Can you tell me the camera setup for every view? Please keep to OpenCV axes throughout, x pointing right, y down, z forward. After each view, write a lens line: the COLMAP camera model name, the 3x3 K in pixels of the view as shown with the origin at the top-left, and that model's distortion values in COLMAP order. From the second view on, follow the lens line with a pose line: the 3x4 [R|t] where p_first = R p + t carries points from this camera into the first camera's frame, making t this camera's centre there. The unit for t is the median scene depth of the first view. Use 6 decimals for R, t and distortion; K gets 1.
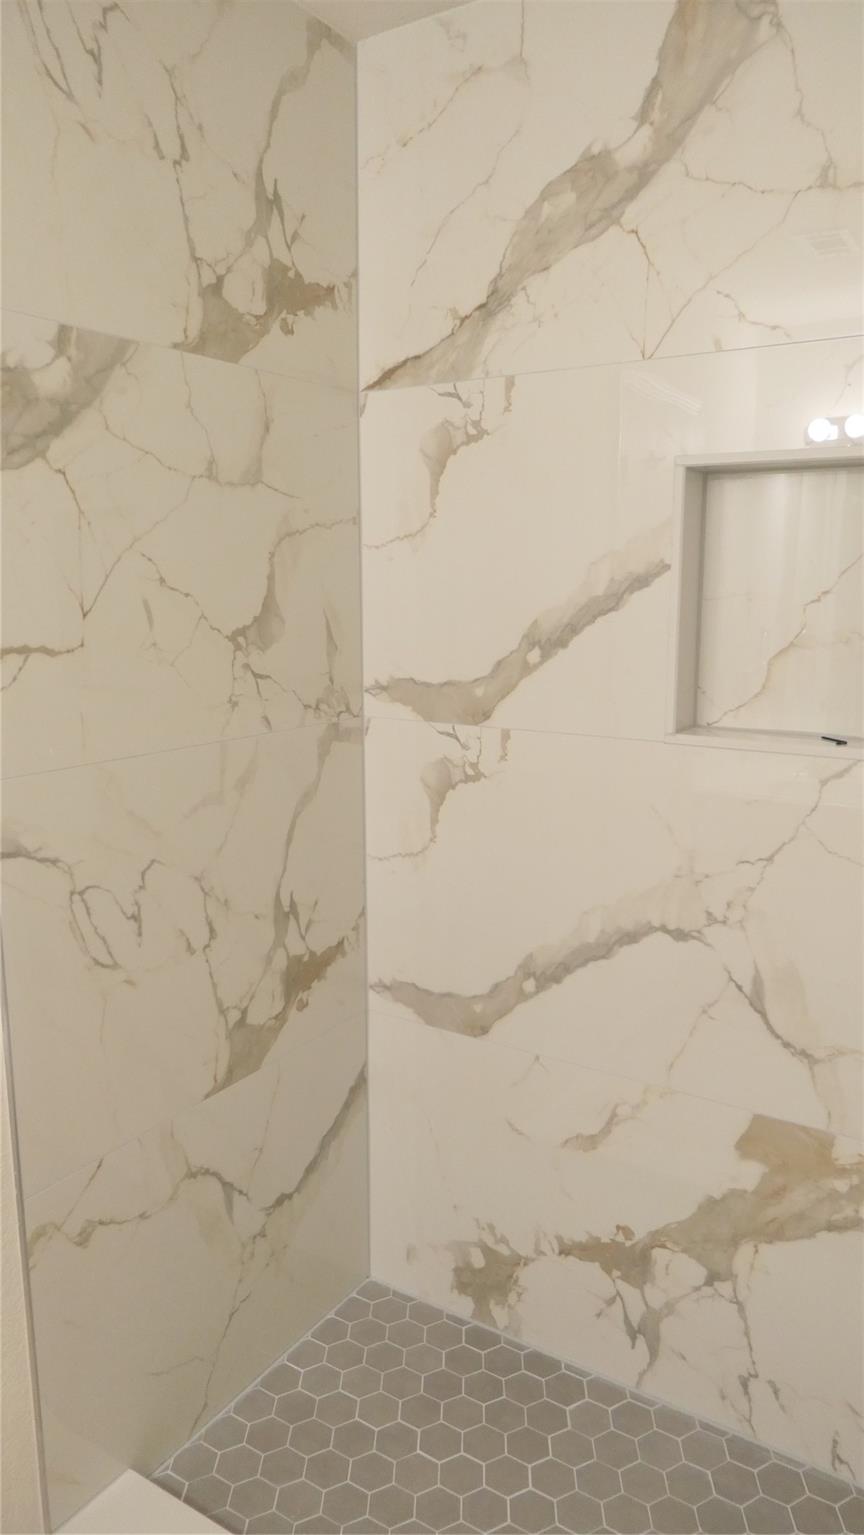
lens RADIAL K [[1102.6, 0, 432.0], [0, 1102.6, 767.5], [0, 0, 1]] dist [-0.012984, 0.006143]
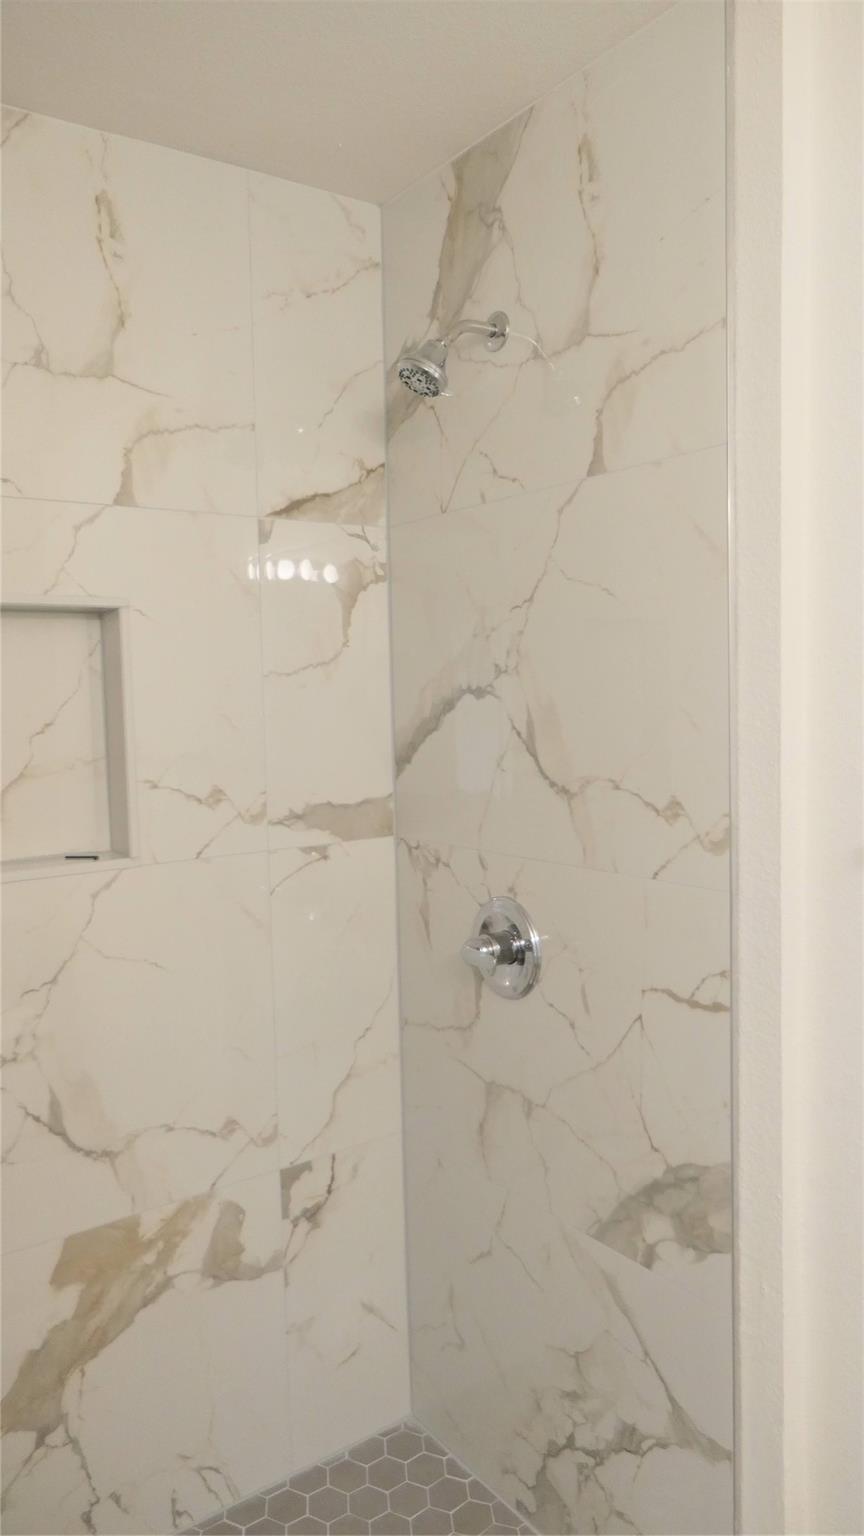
lens RADIAL K [[1005.9, 0, 432.0], [0, 1005.9, 768.0], [0, 0, 1]] dist [0.003544, -0.005324]
pose [[0.378011, -0.069107, 0.923218, -0.468315], [0.183337, 0.983049, -0.001482, -0.052659], [-0.907467, 0.169820, 0.384273, 0.313572]]
